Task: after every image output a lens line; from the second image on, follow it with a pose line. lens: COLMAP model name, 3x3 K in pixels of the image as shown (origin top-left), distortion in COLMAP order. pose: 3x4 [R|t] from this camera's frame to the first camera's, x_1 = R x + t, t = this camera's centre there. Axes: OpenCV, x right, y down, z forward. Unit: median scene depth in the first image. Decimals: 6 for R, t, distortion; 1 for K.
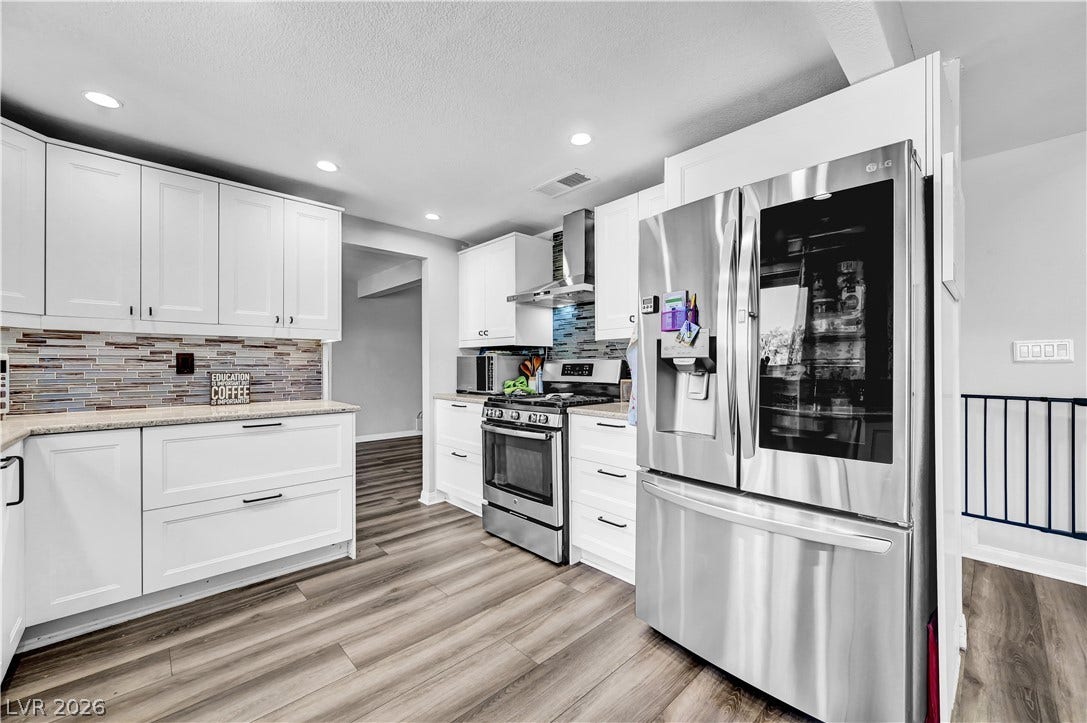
lens RADIAL K [[429.8, 0, 547.4], [0, 429.8, 364.0], [0, 0, 1]] dist [0.000769, 0.000182]
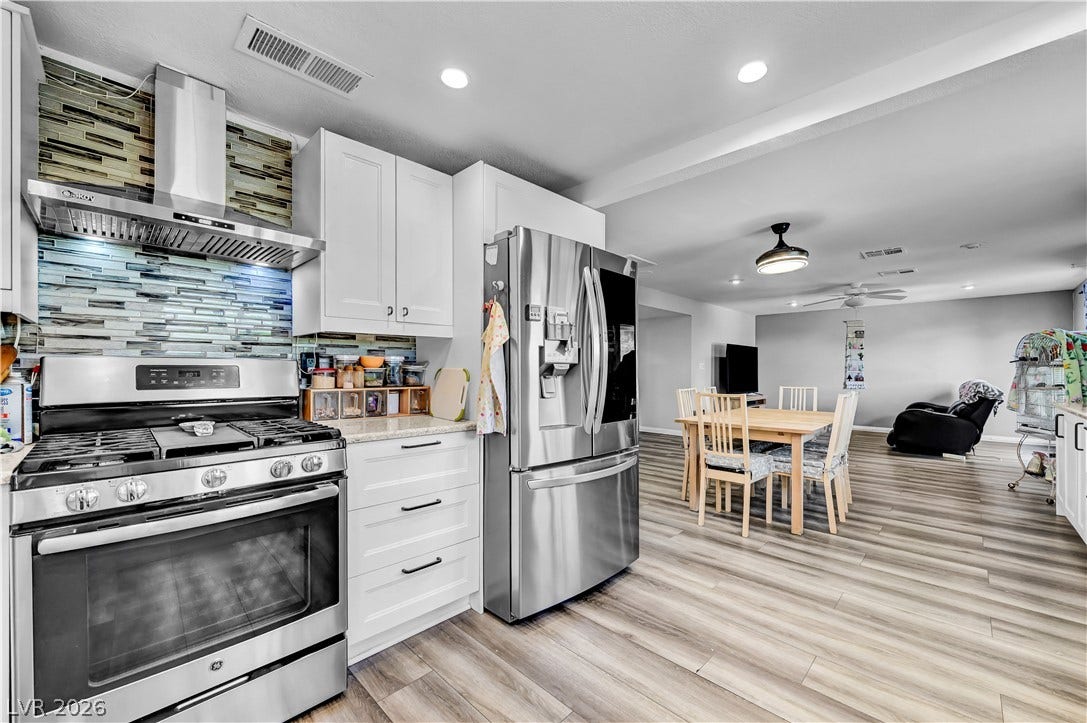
lens RADIAL K [[432.5, 0, 541.9], [0, 432.5, 372.2], [0, 0, 1]] dist [0.000450, 0.000074]
pose [[-0.037039, -0.003919, 0.999306, -0.663770], [-0.006086, 0.999975, 0.003696, 0.003948], [-0.999295, -0.005945, -0.037062, 0.813575]]
